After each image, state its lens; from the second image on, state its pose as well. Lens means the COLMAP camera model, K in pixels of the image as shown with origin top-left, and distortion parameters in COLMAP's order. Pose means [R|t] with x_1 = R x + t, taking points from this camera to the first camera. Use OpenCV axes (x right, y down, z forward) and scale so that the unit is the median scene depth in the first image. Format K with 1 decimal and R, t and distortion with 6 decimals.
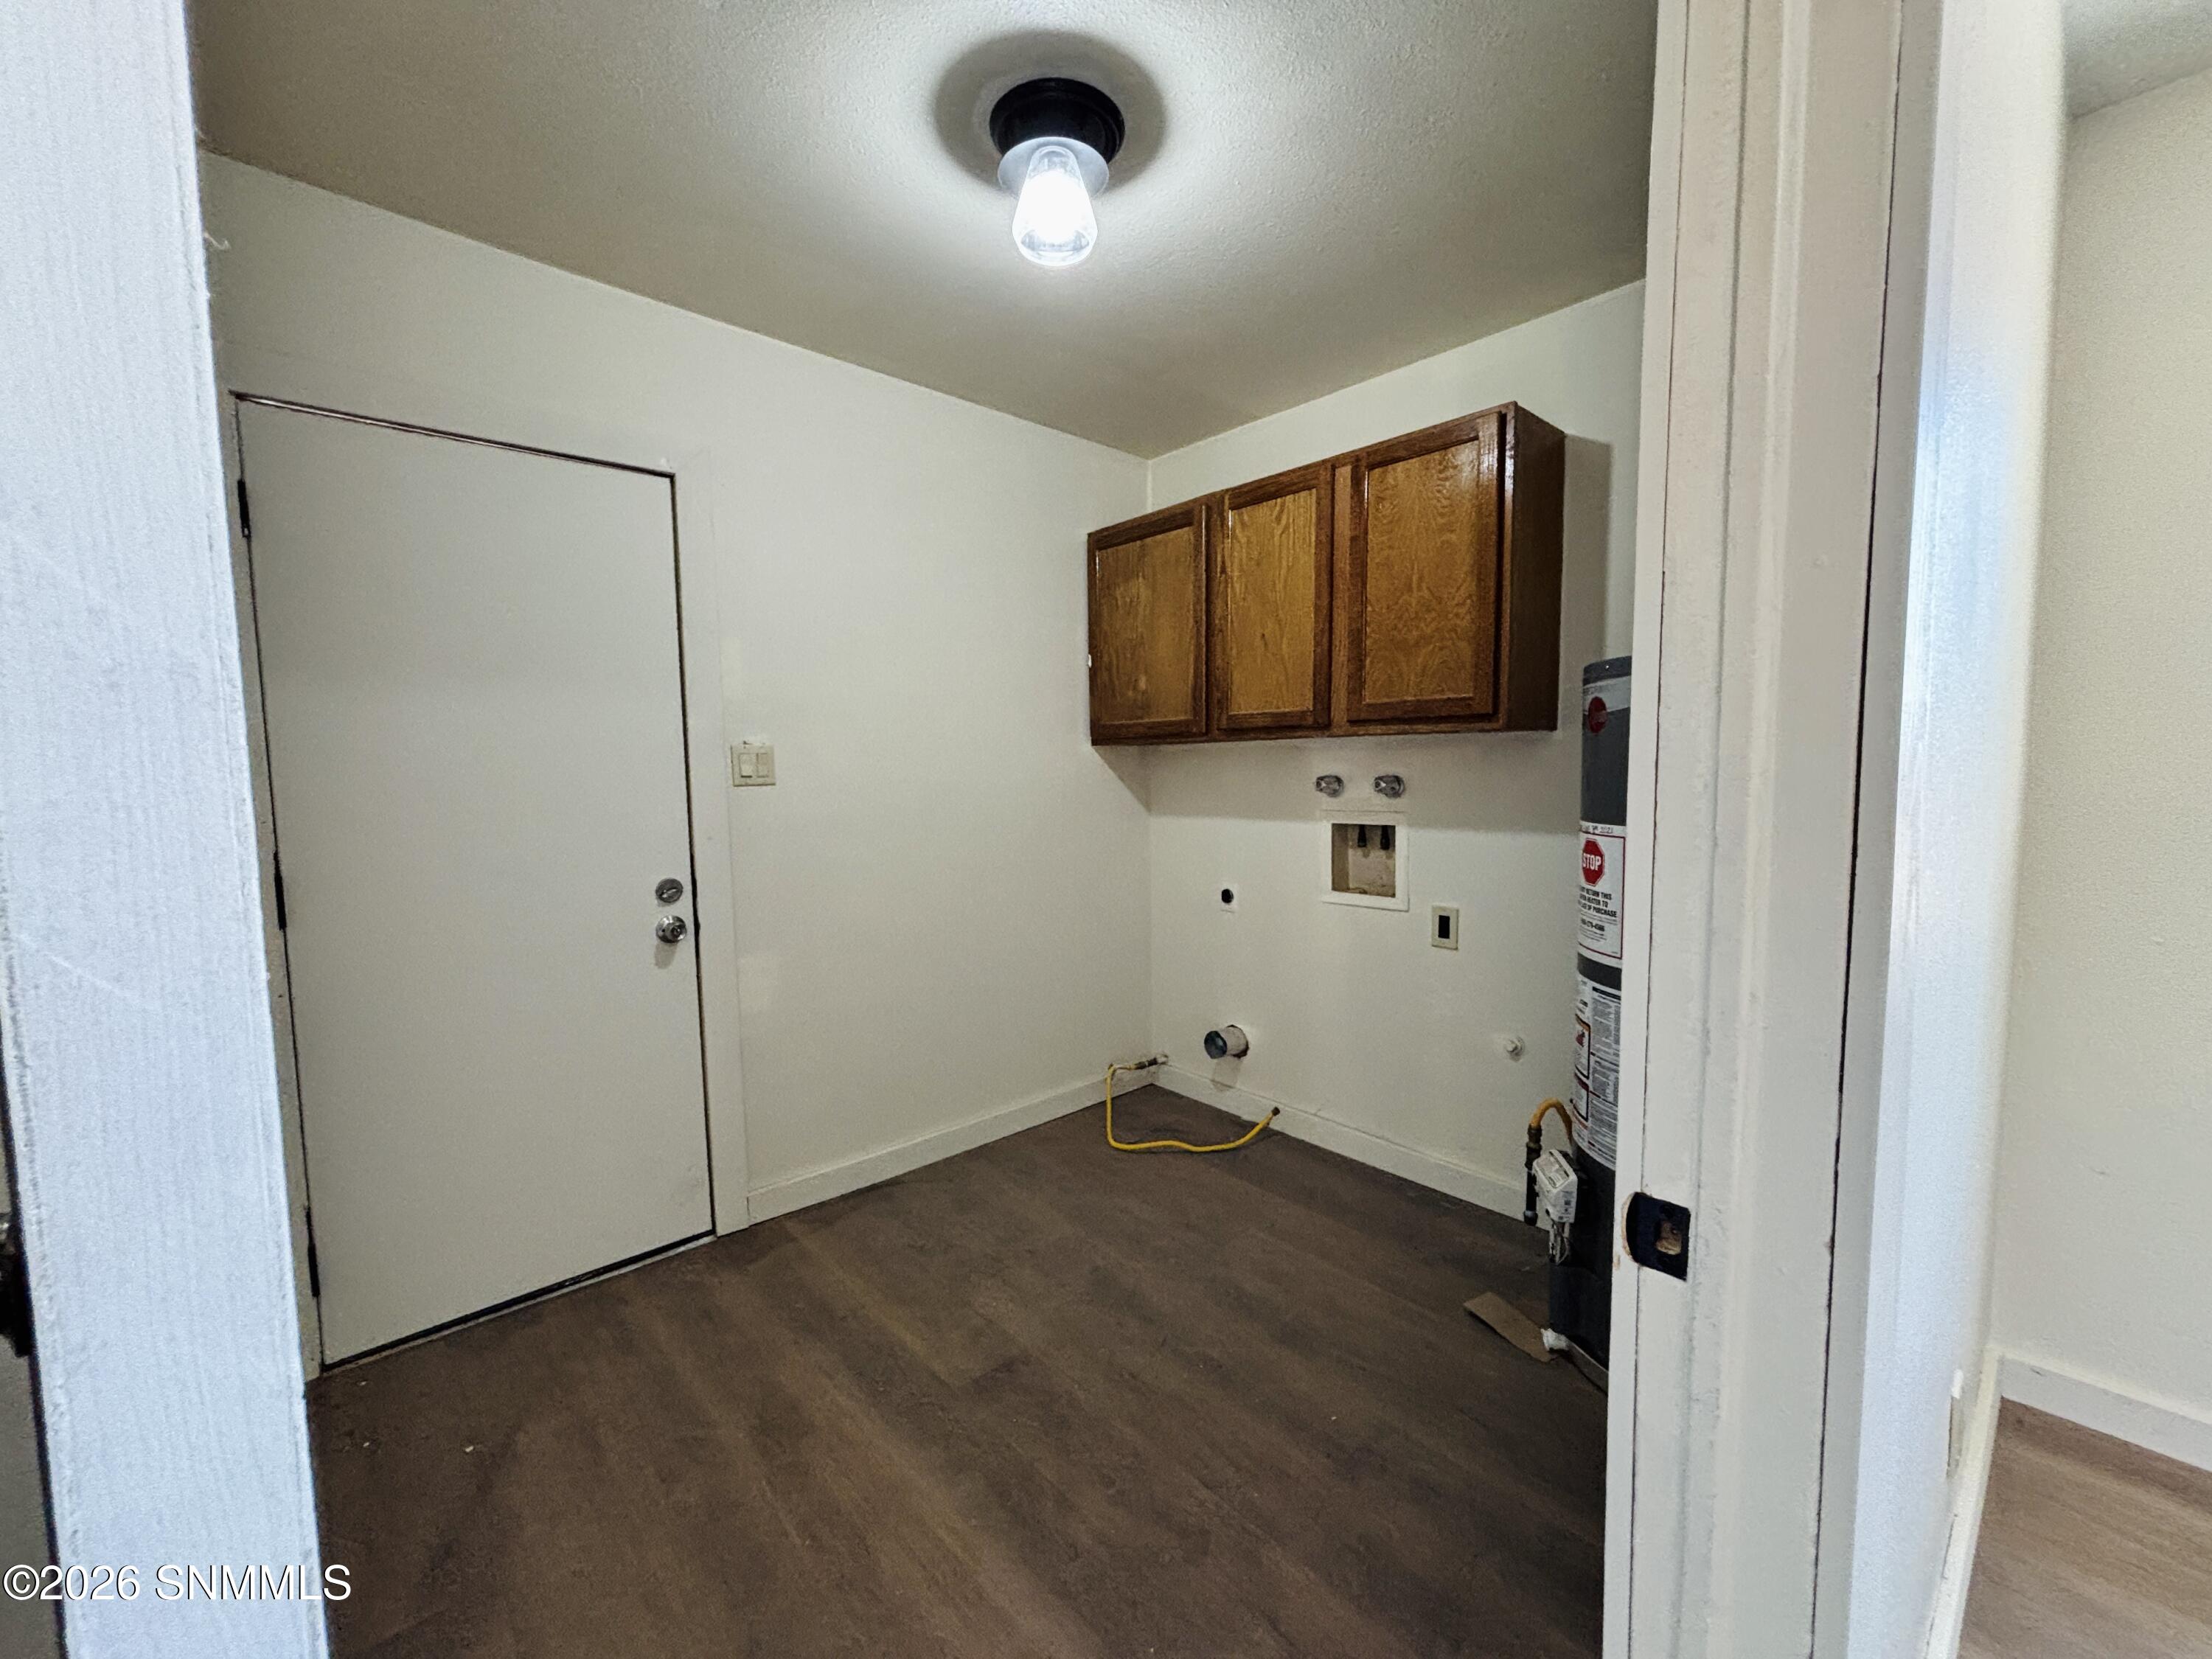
lens RADIAL K [[892.1, 0, 1106.0], [0, 892.1, 829.5], [0, 0, 1]] dist [0.029640, -0.000241]
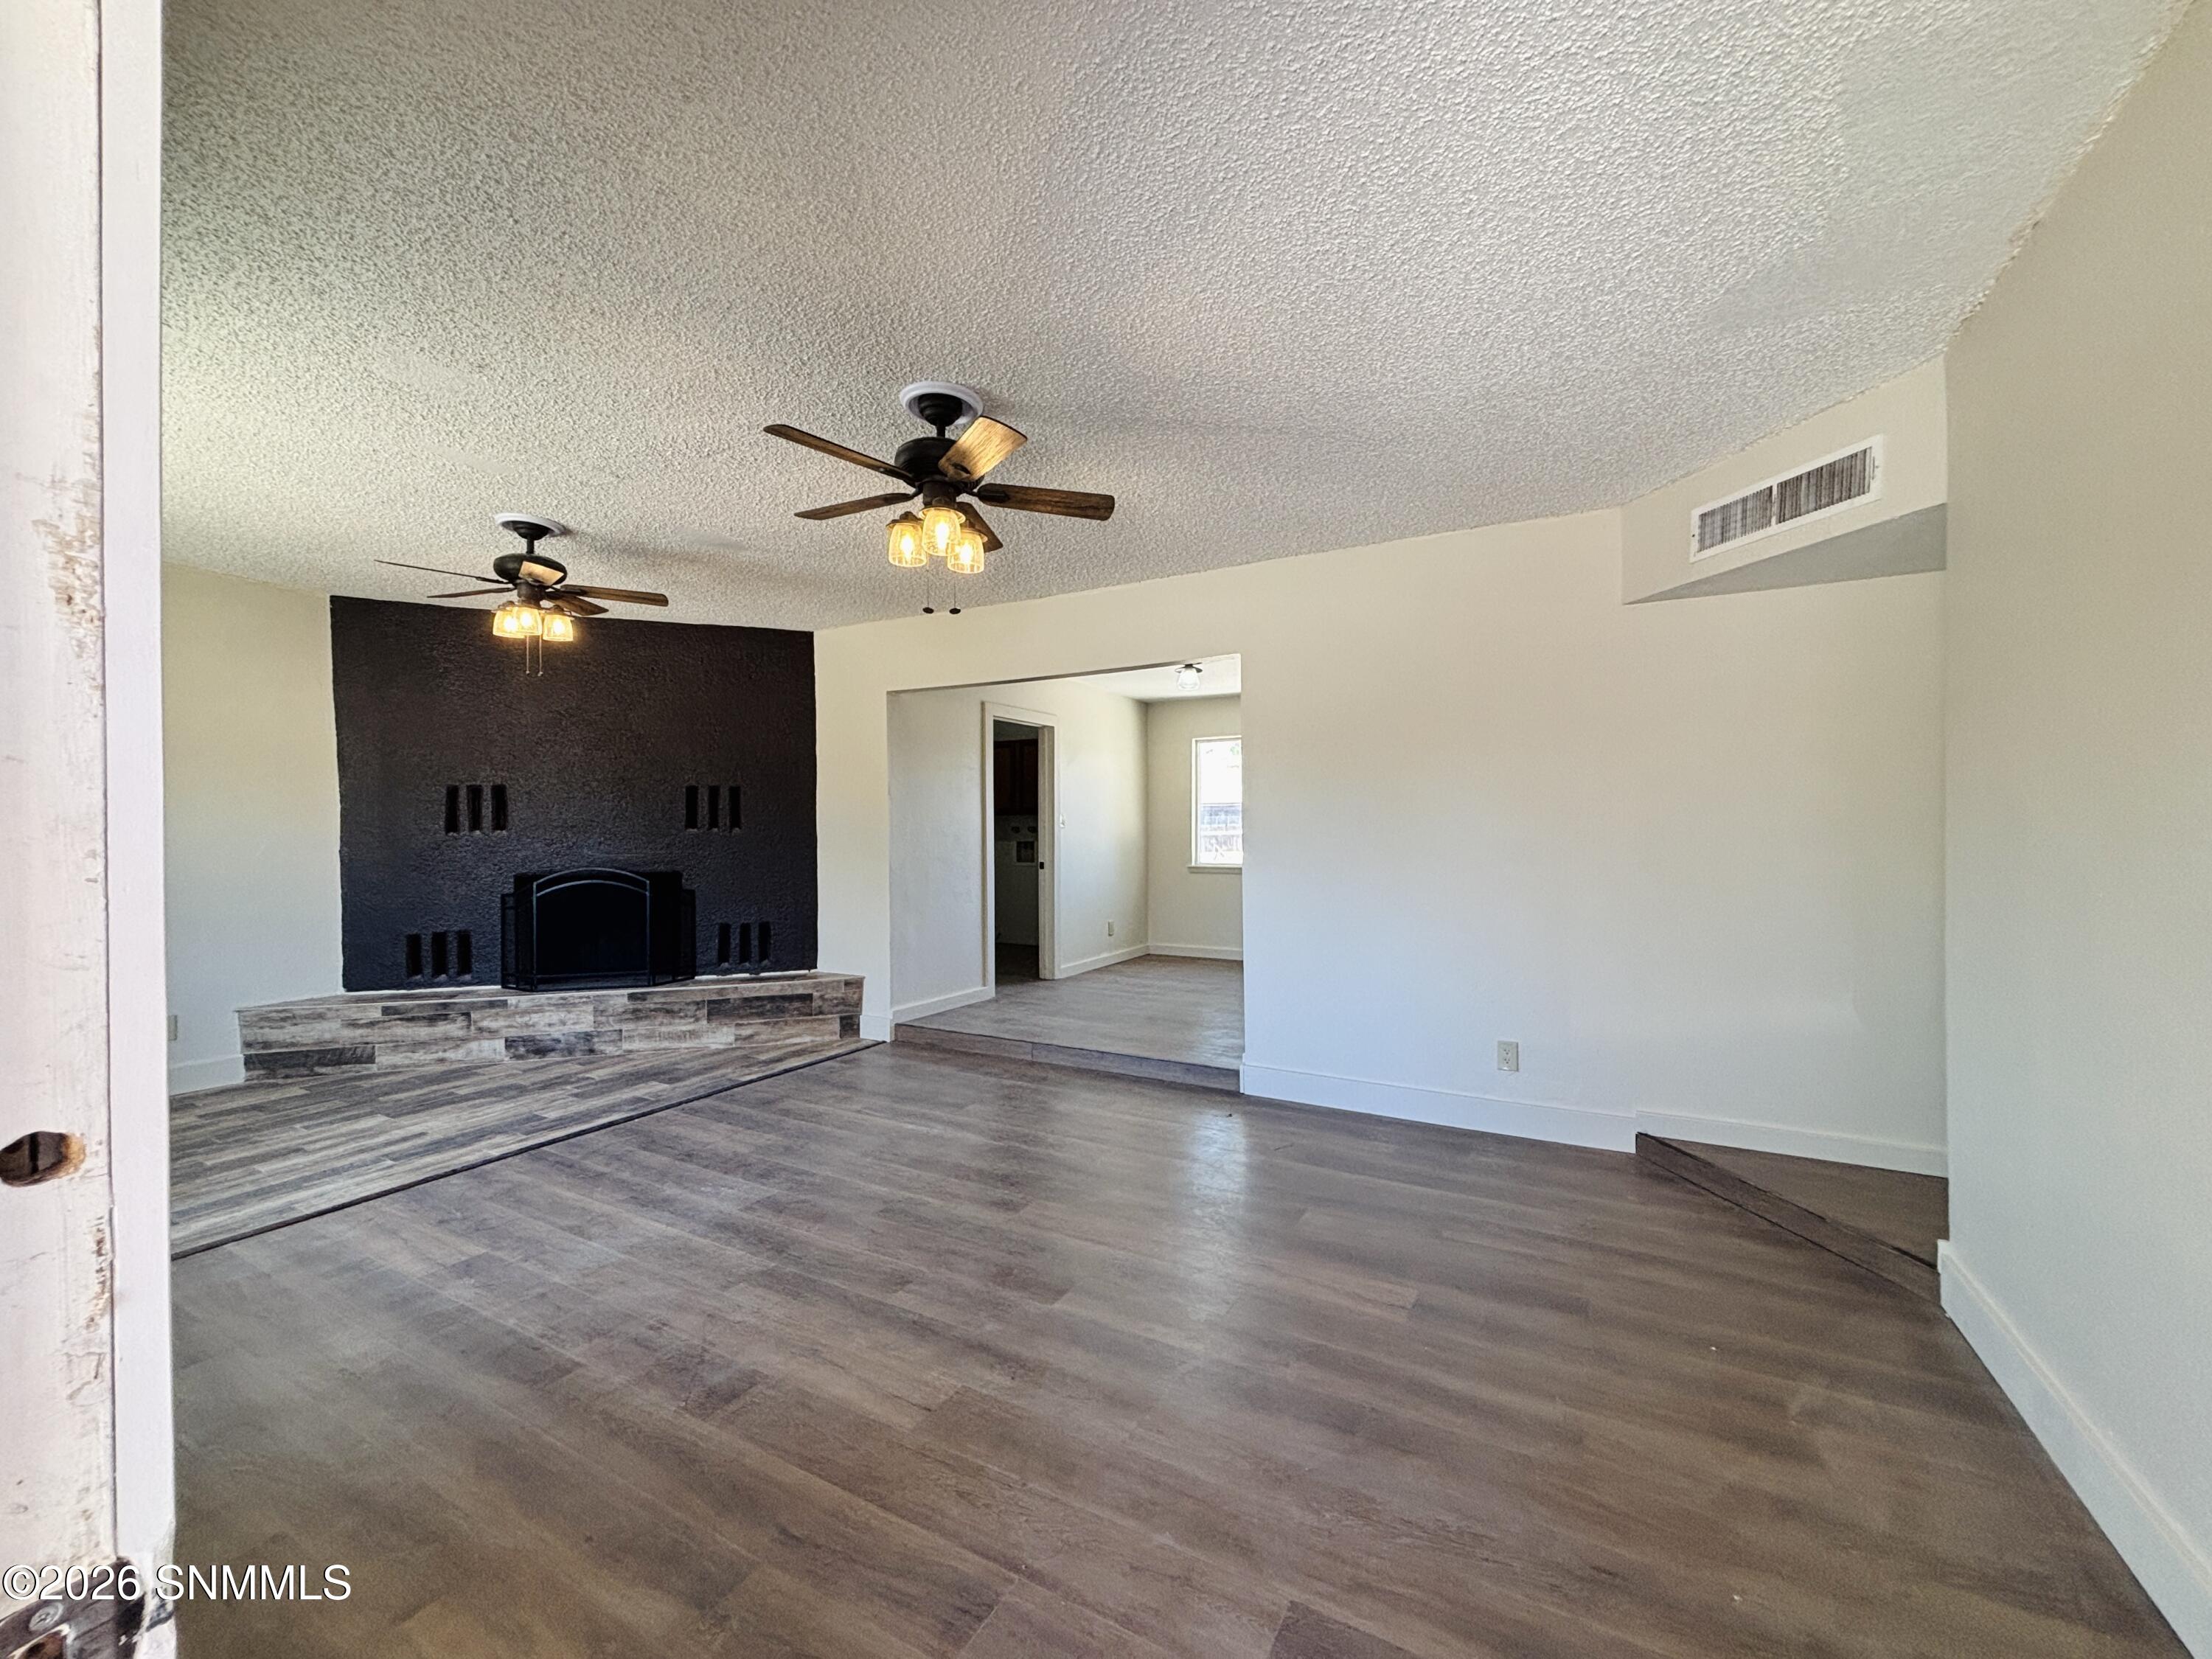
lens RADIAL K [[893.7, 0, 1106.0], [0, 893.7, 829.5], [0, 0, 1]] dist [-0.001062, -0.000424]
pose [[0.946424, 0.003530, 0.322908, -0.516547], [0.020875, 0.997180, -0.072086, 0.198487], [-0.322252, 0.074965, 0.943681, -2.292327]]
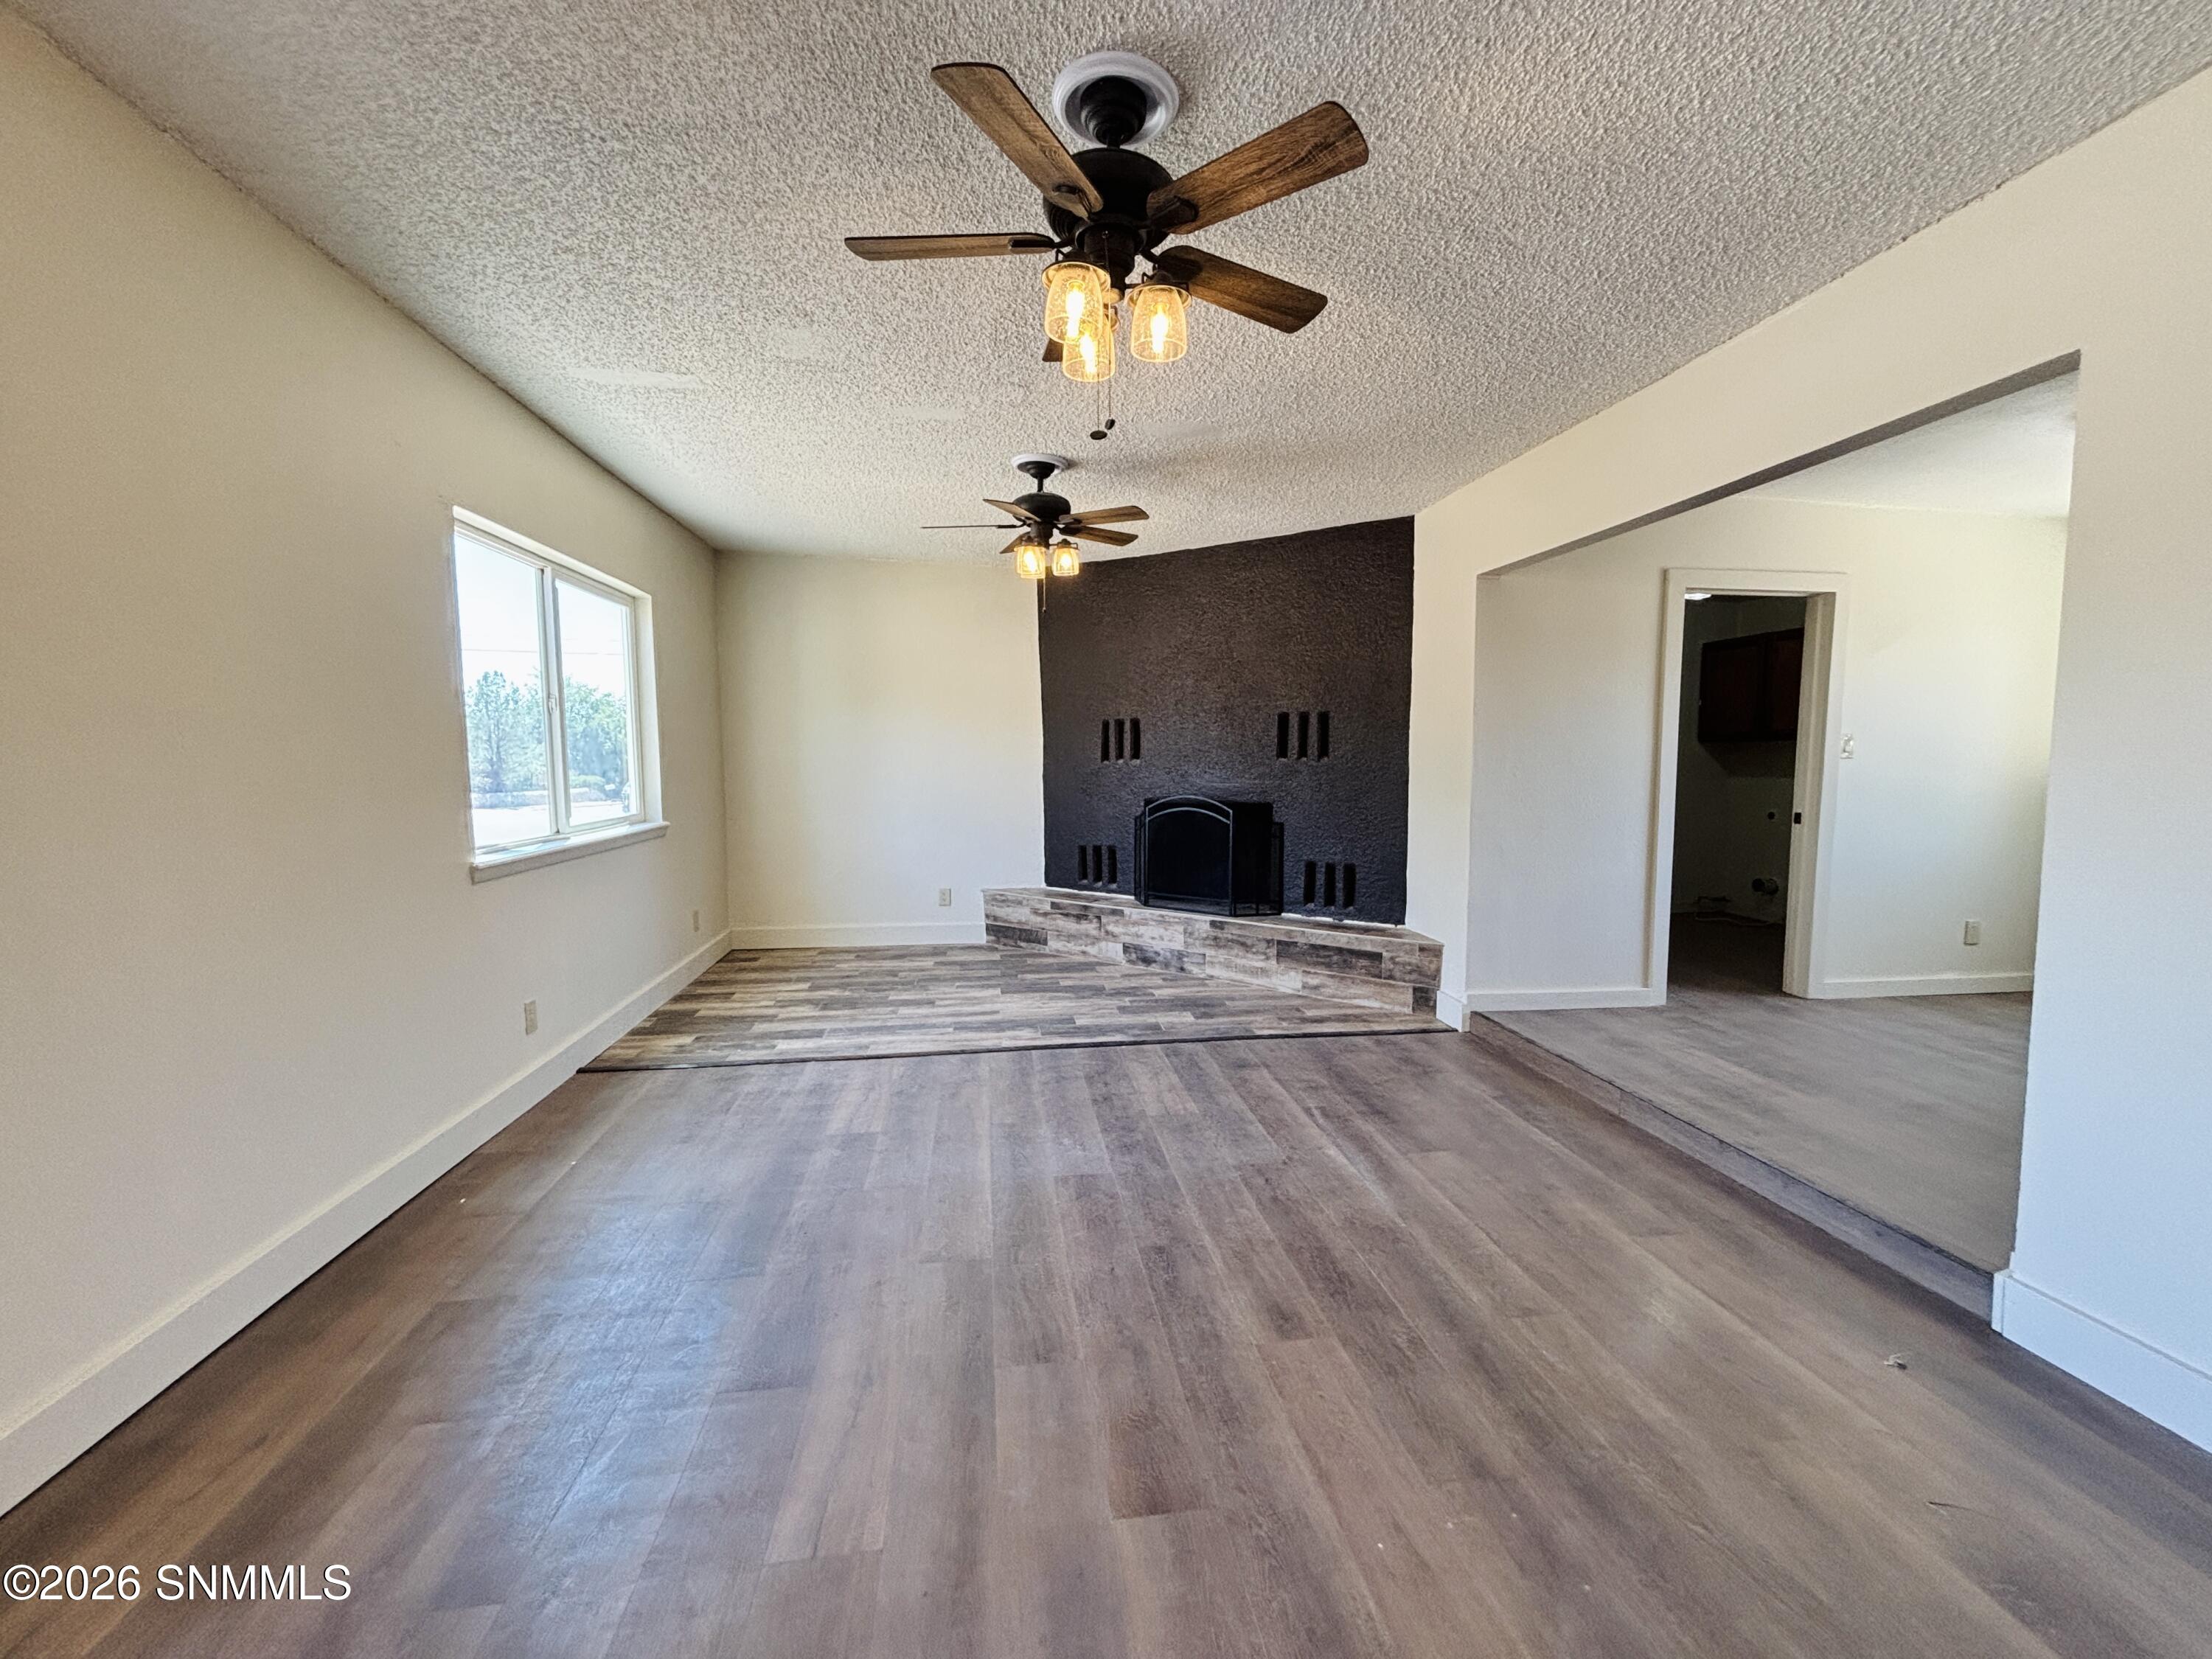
lens RADIAL K [[892.1, 0, 1106.0], [0, 892.1, 829.5], [0, 0, 1]] dist [0.029640, -0.000241]
pose [[0.832636, 0.054539, -0.551128, 0.011939], [-0.050982, 0.998462, 0.021784, 0.160804], [0.551469, 0.009959, 0.834136, -1.871287]]
